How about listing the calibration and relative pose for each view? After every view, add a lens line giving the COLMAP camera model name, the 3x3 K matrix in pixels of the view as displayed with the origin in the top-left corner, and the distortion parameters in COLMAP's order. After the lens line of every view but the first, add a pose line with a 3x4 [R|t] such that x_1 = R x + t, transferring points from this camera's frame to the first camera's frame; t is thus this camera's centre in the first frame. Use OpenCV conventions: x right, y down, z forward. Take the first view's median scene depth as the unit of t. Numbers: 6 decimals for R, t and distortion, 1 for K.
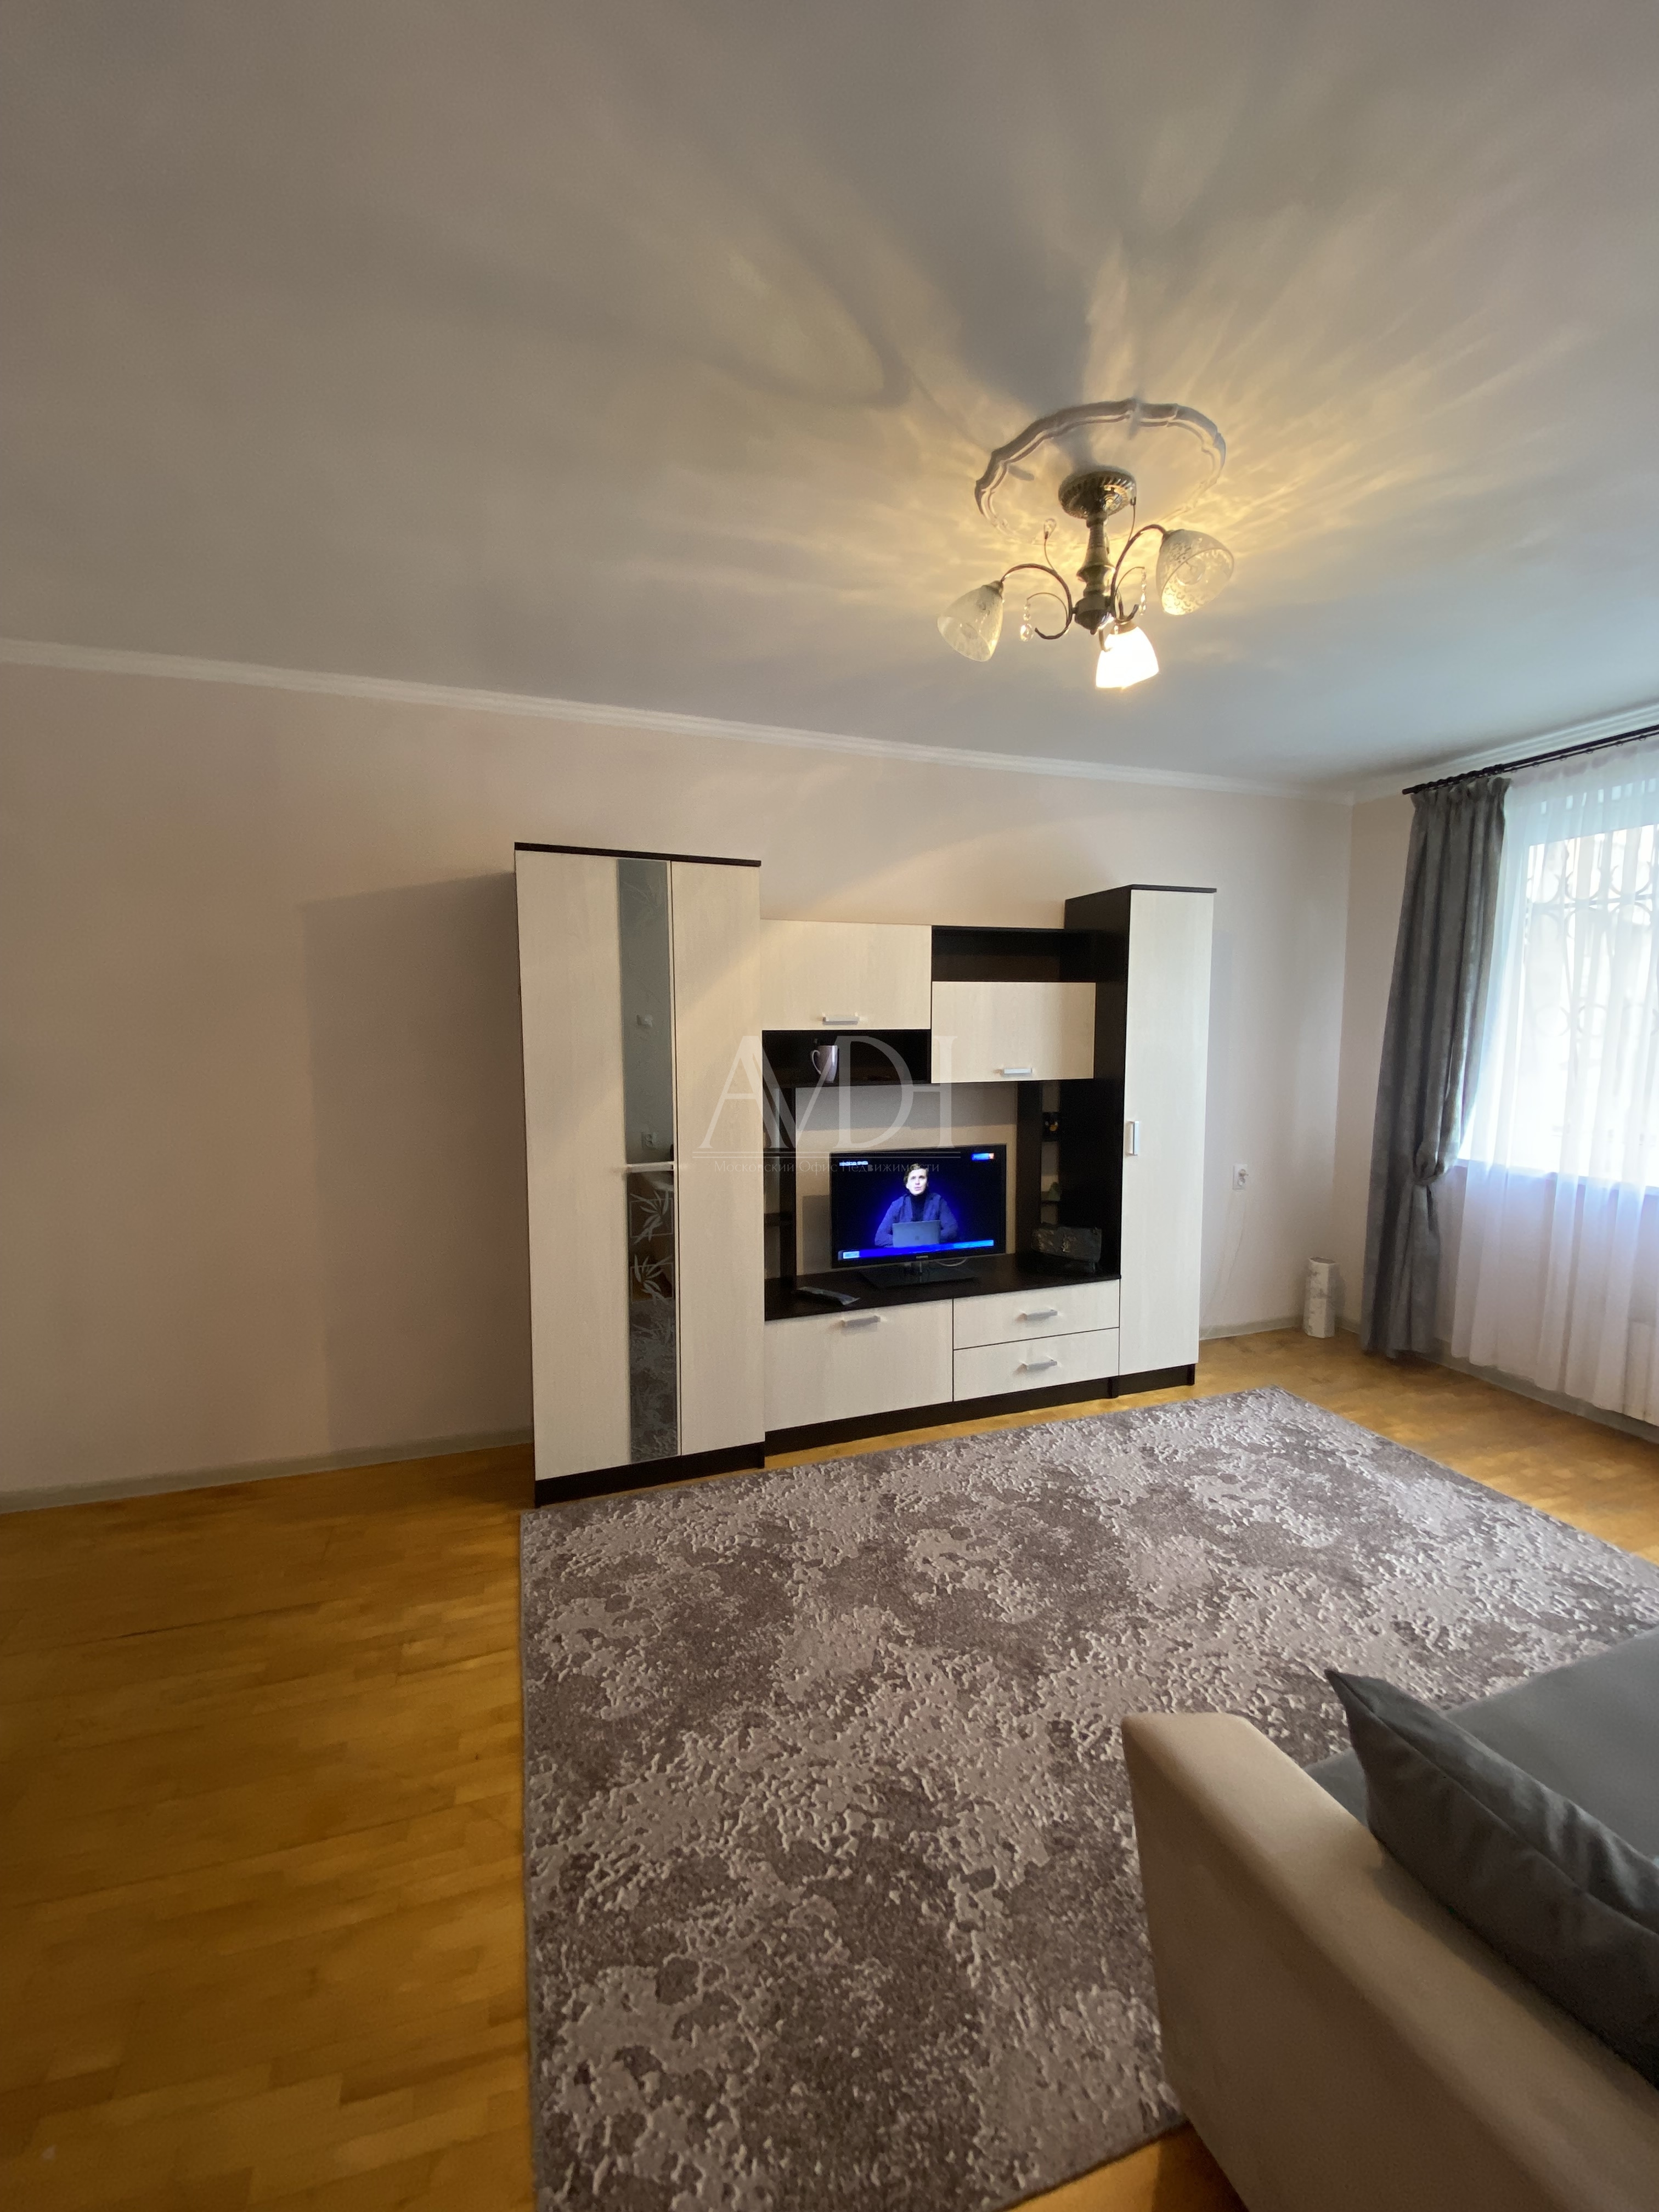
lens RADIAL K [[895.5, 0, 824.4], [0, 895.5, 1082.0], [0, 0, 1]] dist [0.009214, -0.015657]
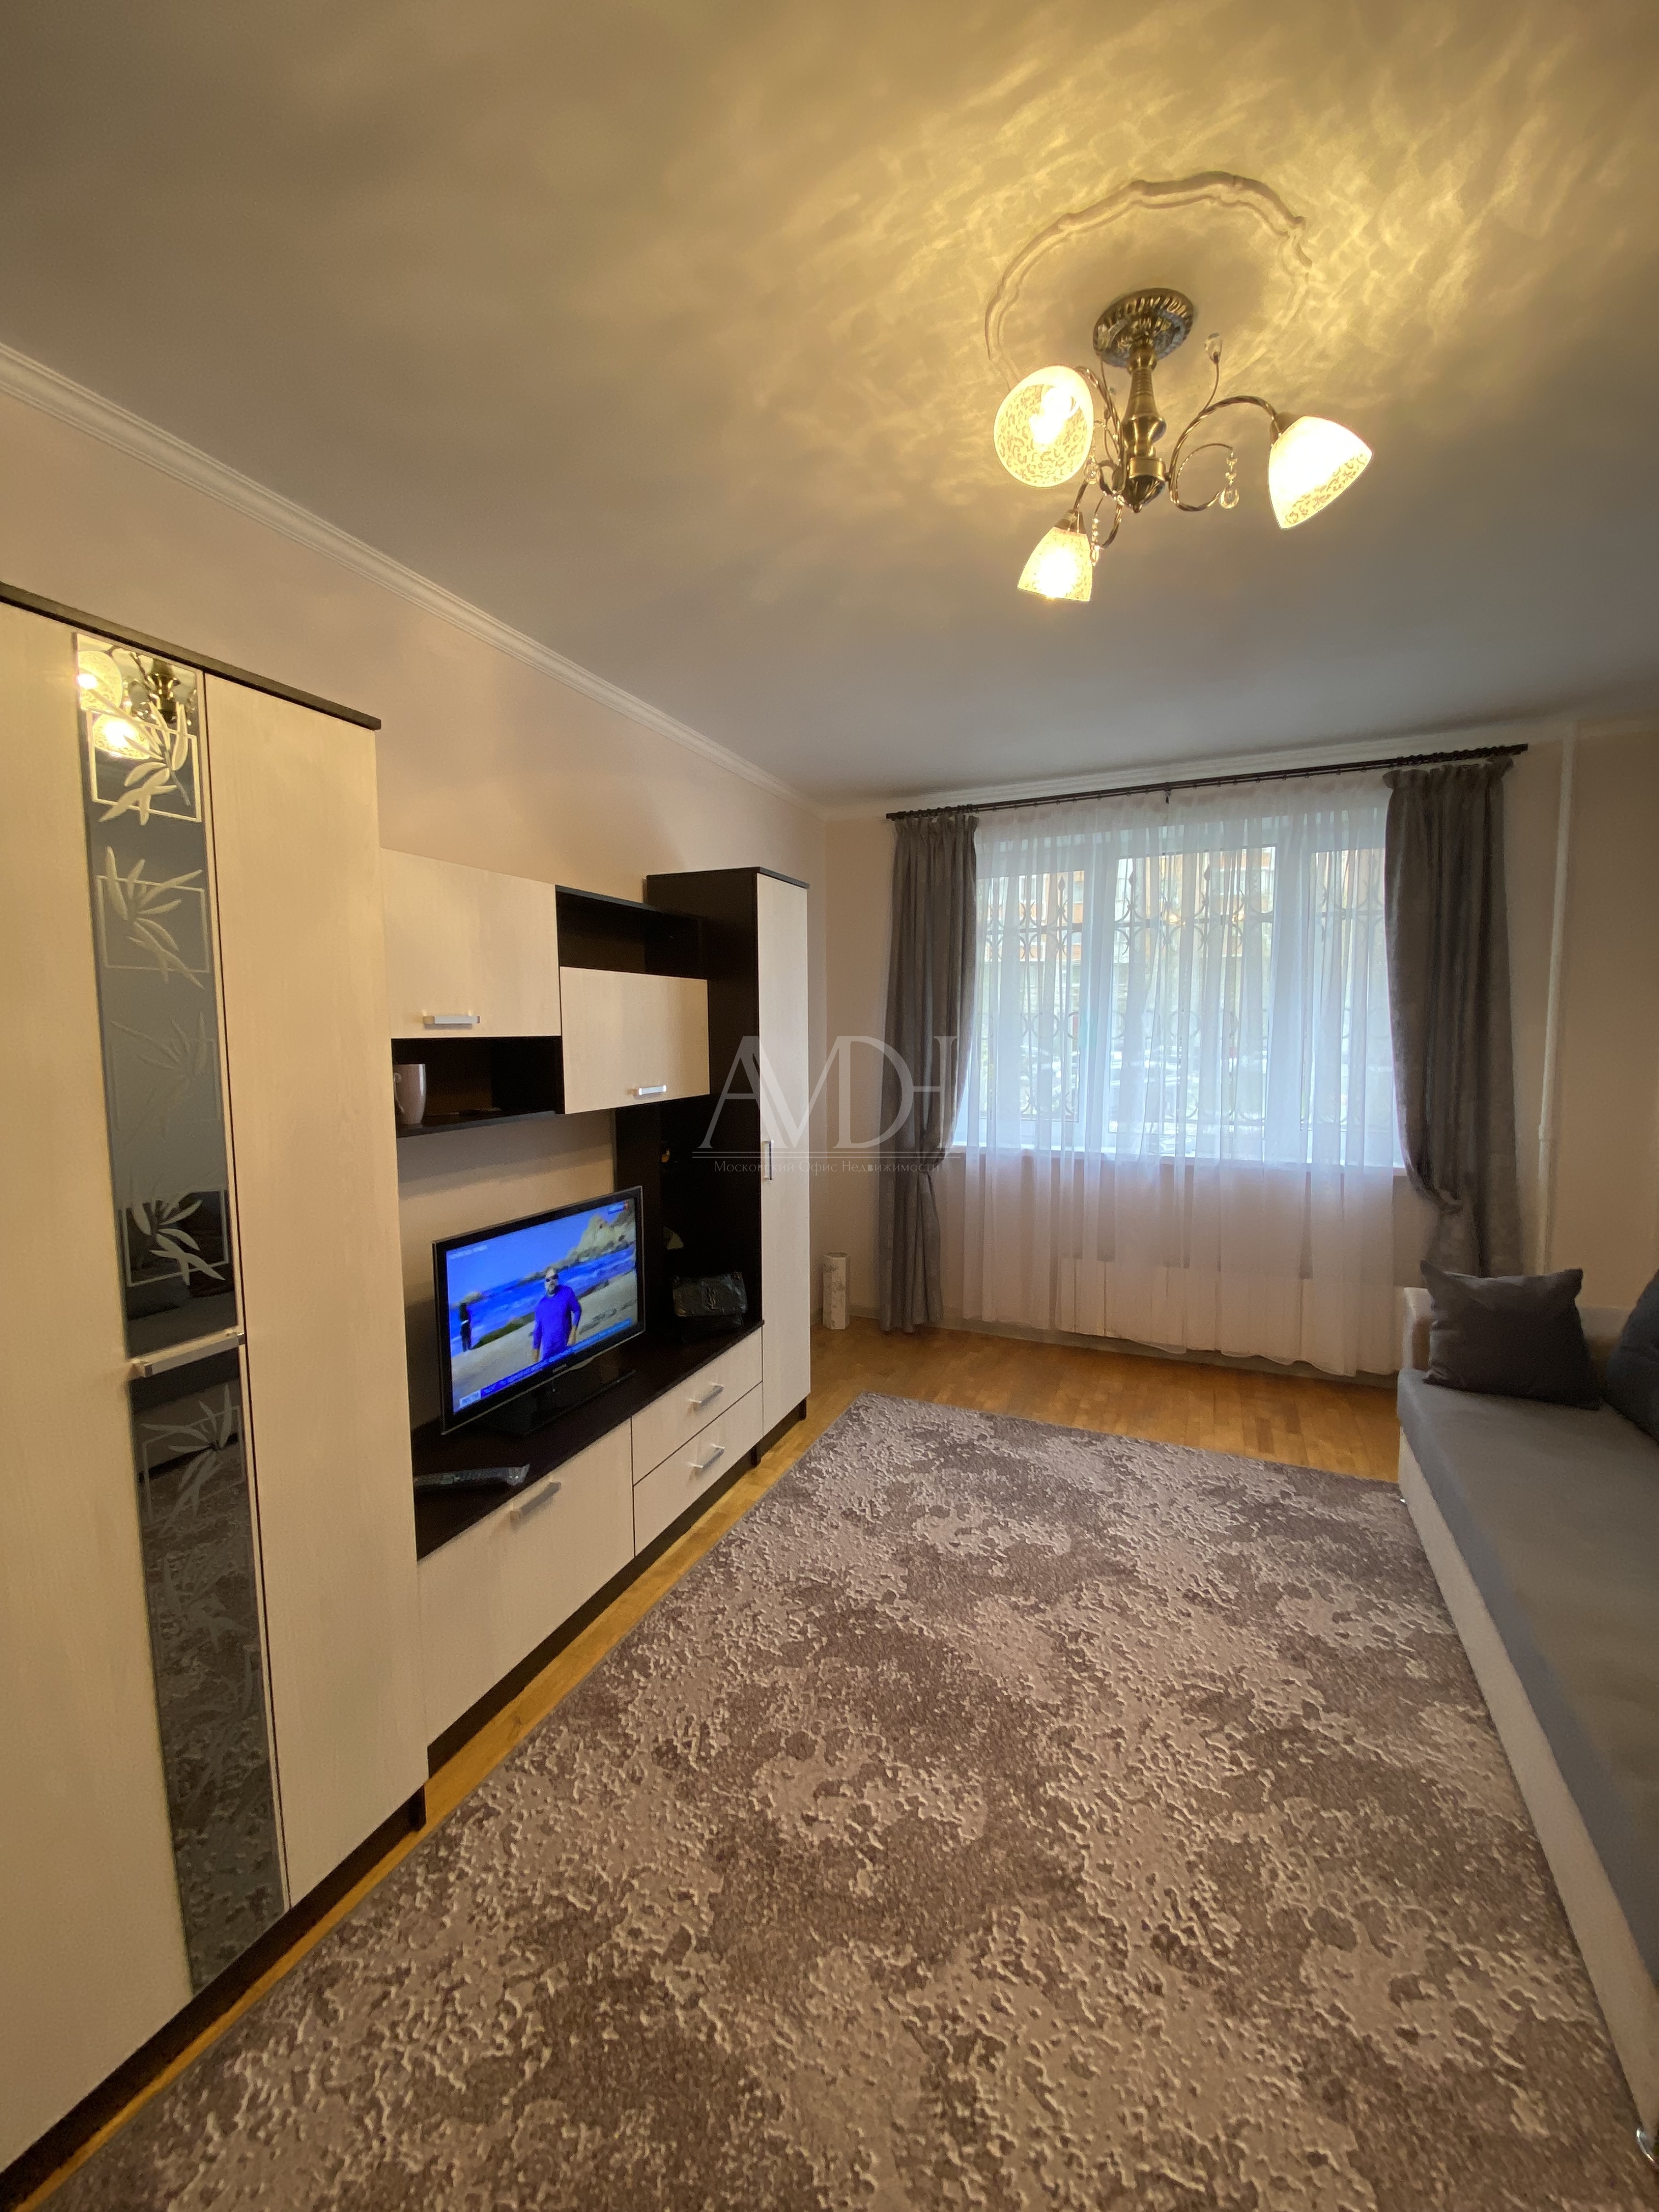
lens RADIAL K [[895.5, 0, 831.5], [0, 895.5, 1090.4], [0, 0, 1]] dist [0.009214, -0.015657]
pose [[0.672982, -0.057502, 0.737421, -0.331151], [0.052548, 0.998171, 0.029878, -0.036976], [-0.737790, 0.018643, 0.674773, 0.498003]]
